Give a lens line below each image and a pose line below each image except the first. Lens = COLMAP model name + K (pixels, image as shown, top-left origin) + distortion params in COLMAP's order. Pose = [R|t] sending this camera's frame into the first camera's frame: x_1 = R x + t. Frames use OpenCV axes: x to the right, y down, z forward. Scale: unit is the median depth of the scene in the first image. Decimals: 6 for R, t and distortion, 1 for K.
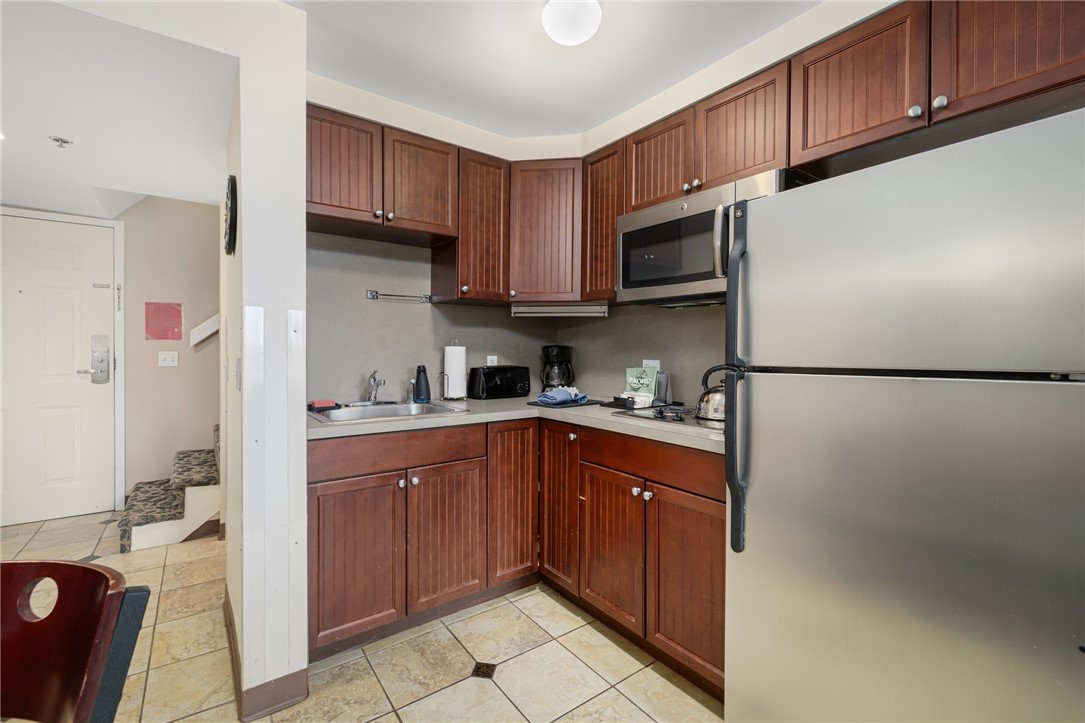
lens RADIAL K [[462.6, 0, 525.8], [0, 462.6, 346.8], [0, 0, 1]] dist [0.006443, -0.000662]
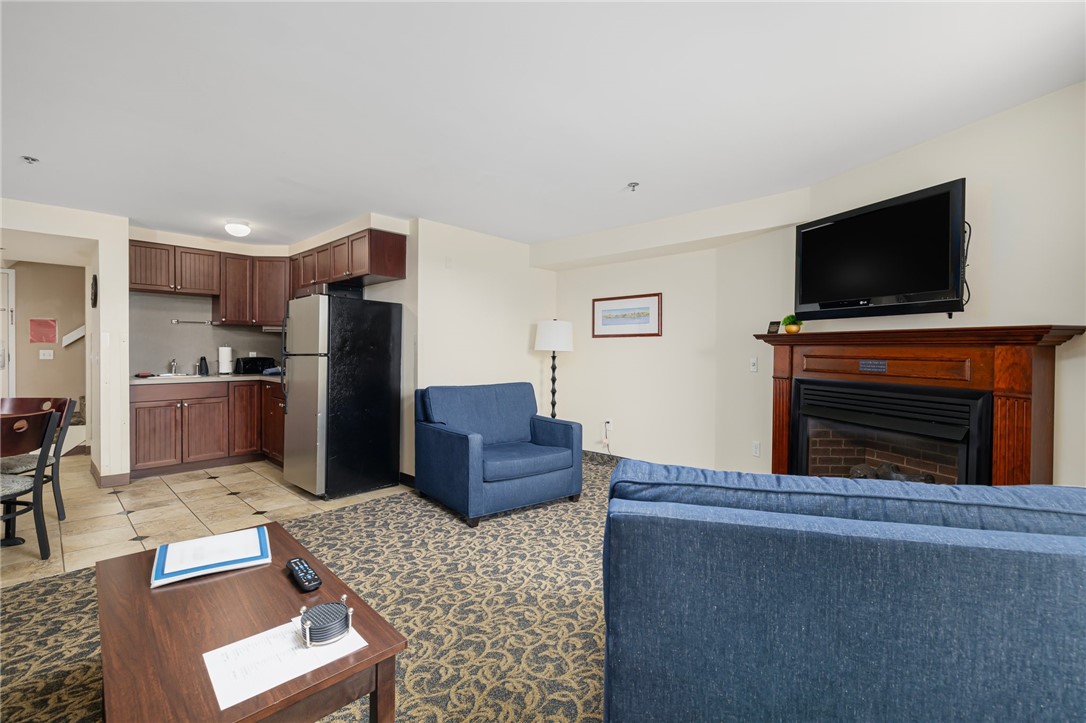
lens RADIAL K [[482.5, 0, 534.0], [0, 482.5, 347.7], [0, 0, 1]] dist [0.016535, 0.000840]
pose [[0.984823, -0.000406, 0.173560, 0.801139], [-0.000738, 0.999978, 0.006526, -0.013240], [-0.173559, -0.006555, 0.984802, -1.299262]]
